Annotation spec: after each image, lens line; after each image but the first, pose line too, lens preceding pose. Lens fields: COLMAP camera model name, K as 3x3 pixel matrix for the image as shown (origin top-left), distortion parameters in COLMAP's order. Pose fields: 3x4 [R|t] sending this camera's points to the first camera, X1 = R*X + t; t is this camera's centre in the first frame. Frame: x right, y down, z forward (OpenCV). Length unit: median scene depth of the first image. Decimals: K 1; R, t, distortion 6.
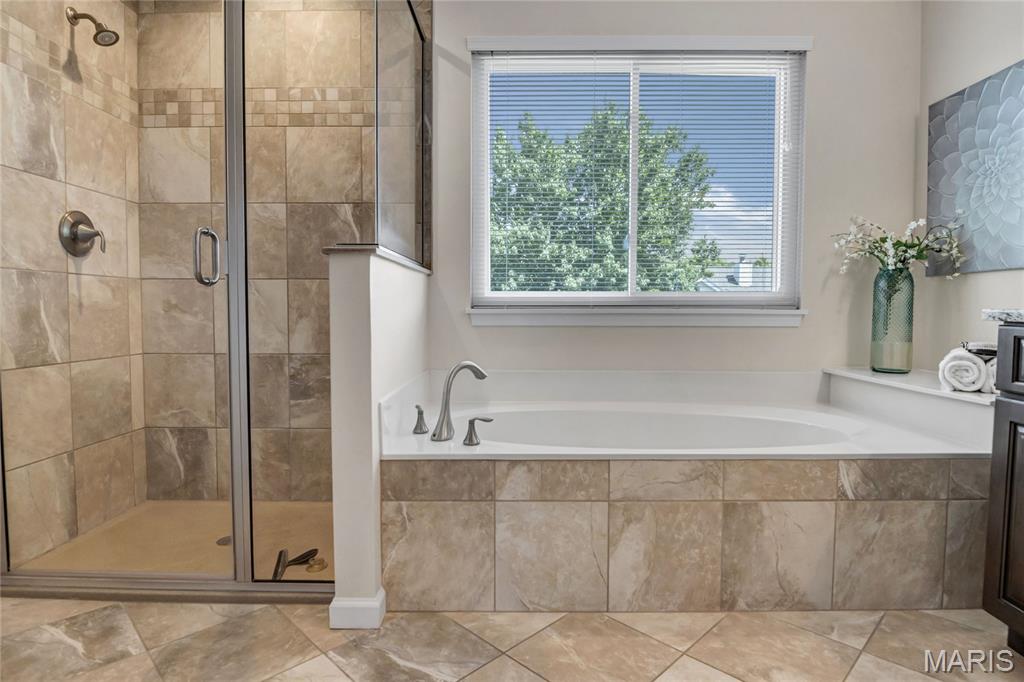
lens RADIAL K [[568.9, 0, 512.0], [0, 568.9, 341.0], [0, 0, 1]] dist [-0.003381, -0.002289]
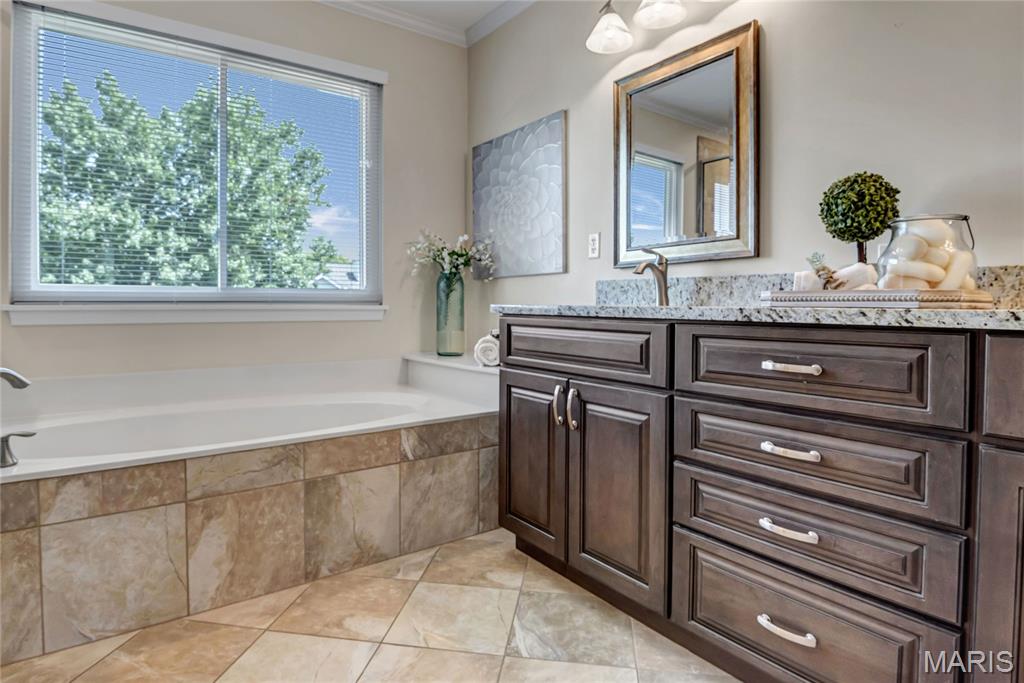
lens RADIAL K [[573.7, 0, 511.1], [0, 573.7, 316.0], [0, 0, 1]] dist [-0.000548, -0.015803]
pose [[0.807866, -0.012759, 0.589229, 0.045446], [0.034372, 0.999084, -0.025492, 0.007407], [-0.588364, 0.040847, 0.807564, -0.134092]]
